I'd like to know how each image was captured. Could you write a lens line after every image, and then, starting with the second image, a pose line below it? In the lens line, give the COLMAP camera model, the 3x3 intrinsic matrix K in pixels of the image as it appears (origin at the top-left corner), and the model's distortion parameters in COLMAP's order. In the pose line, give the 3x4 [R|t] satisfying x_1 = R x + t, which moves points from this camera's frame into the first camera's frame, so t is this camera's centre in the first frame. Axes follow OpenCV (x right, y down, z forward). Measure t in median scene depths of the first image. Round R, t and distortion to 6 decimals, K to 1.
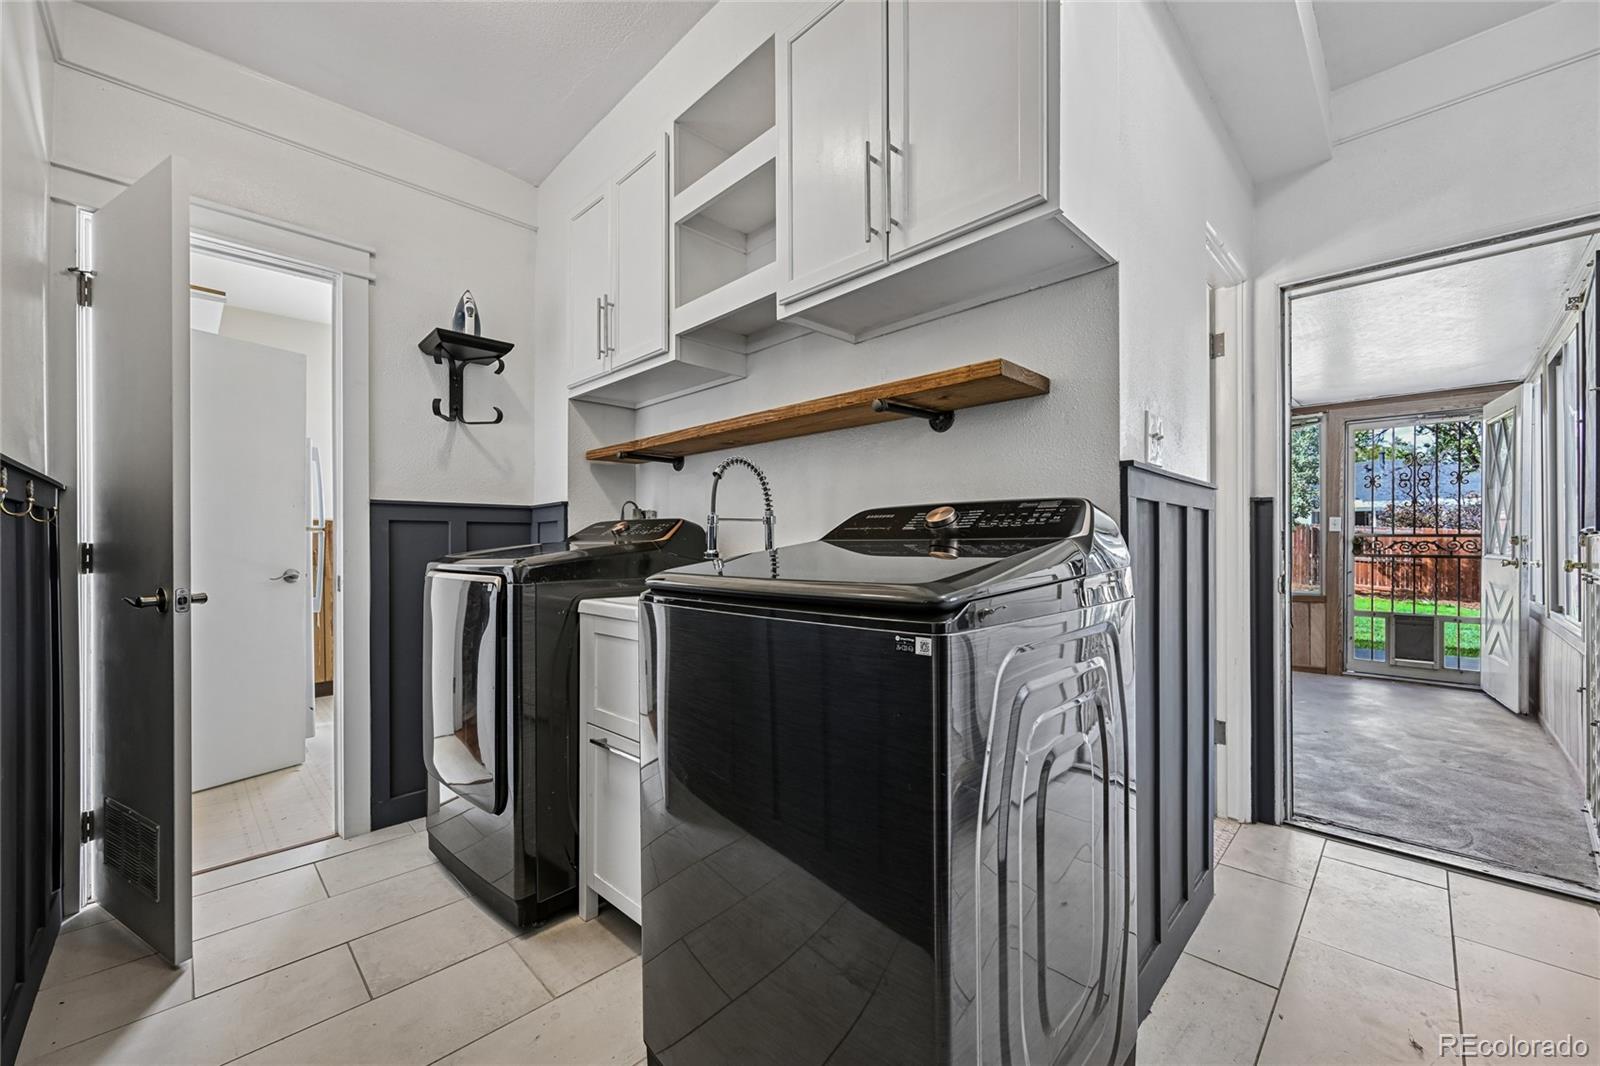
lens RADIAL K [[623.8, 0, 803.5], [0, 623.8, 540.2], [0, 0, 1]] dist [-0.000512, -0.000145]
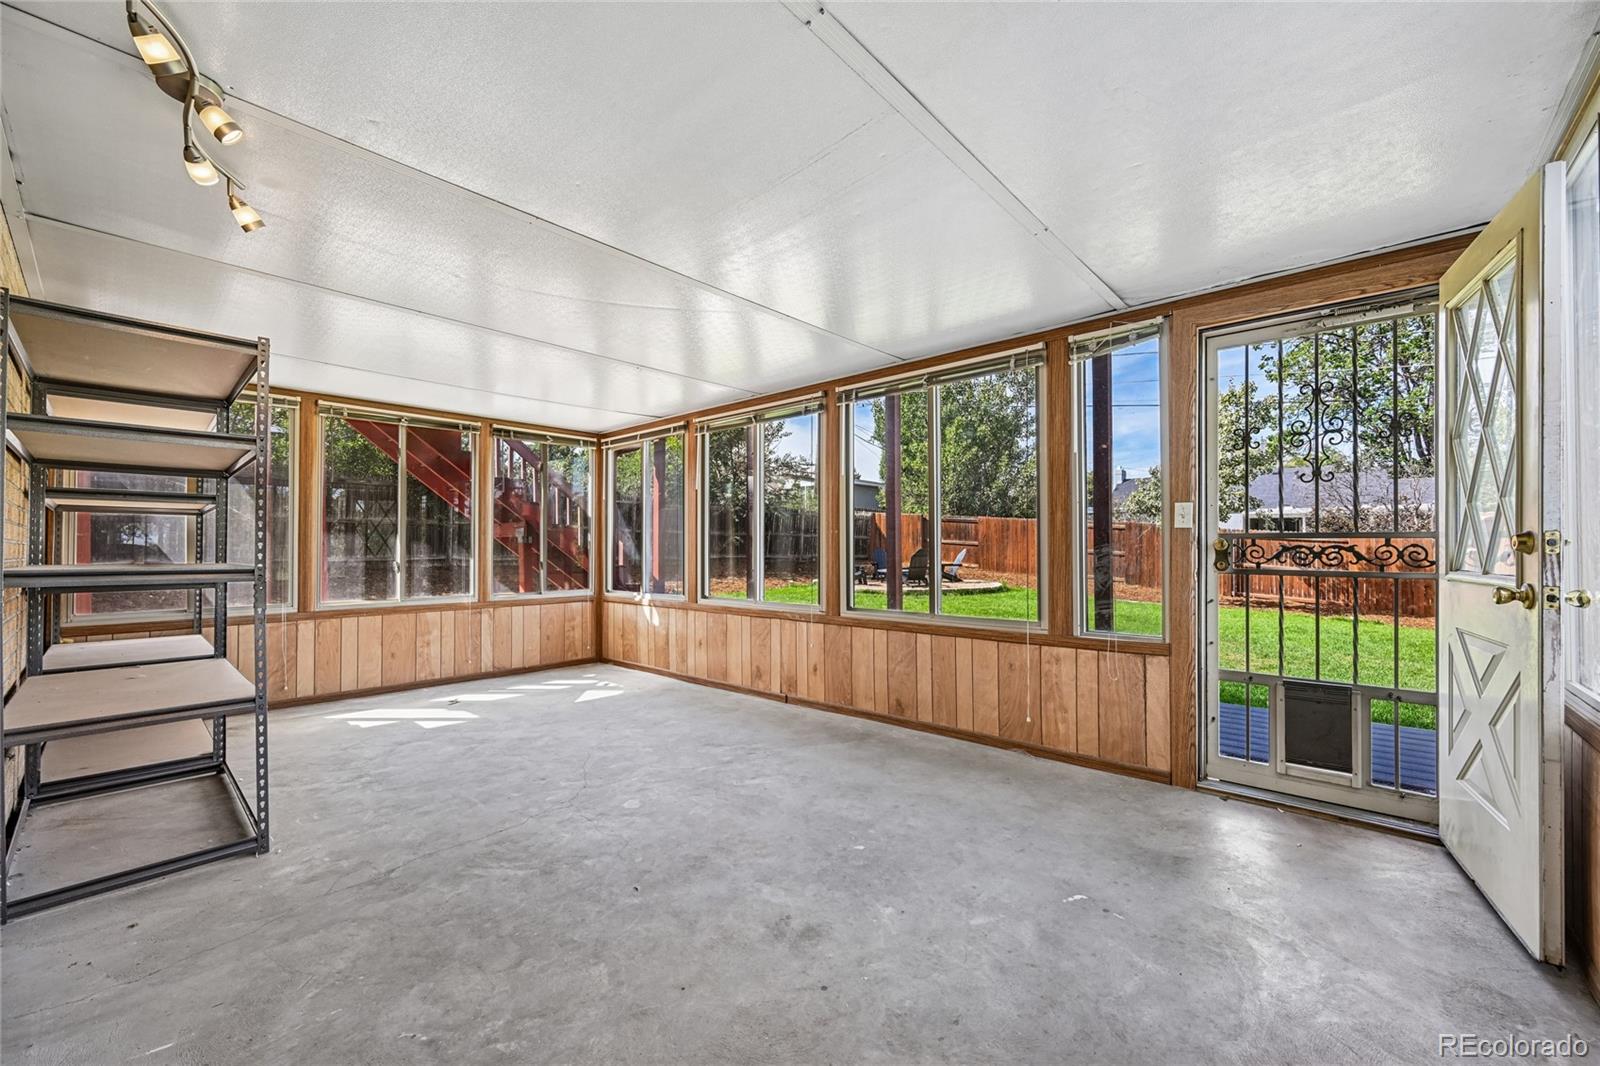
lens RADIAL K [[623.8, 0, 803.9], [0, 623.8, 540.2], [0, 0, 1]] dist [-0.000512, -0.000145]
pose [[0.998190, 0.001735, 0.060113, 0.500507], [-0.001089, 0.999941, -0.010773, 0.003016], [-0.060128, 0.010689, 0.998133, 0.484483]]
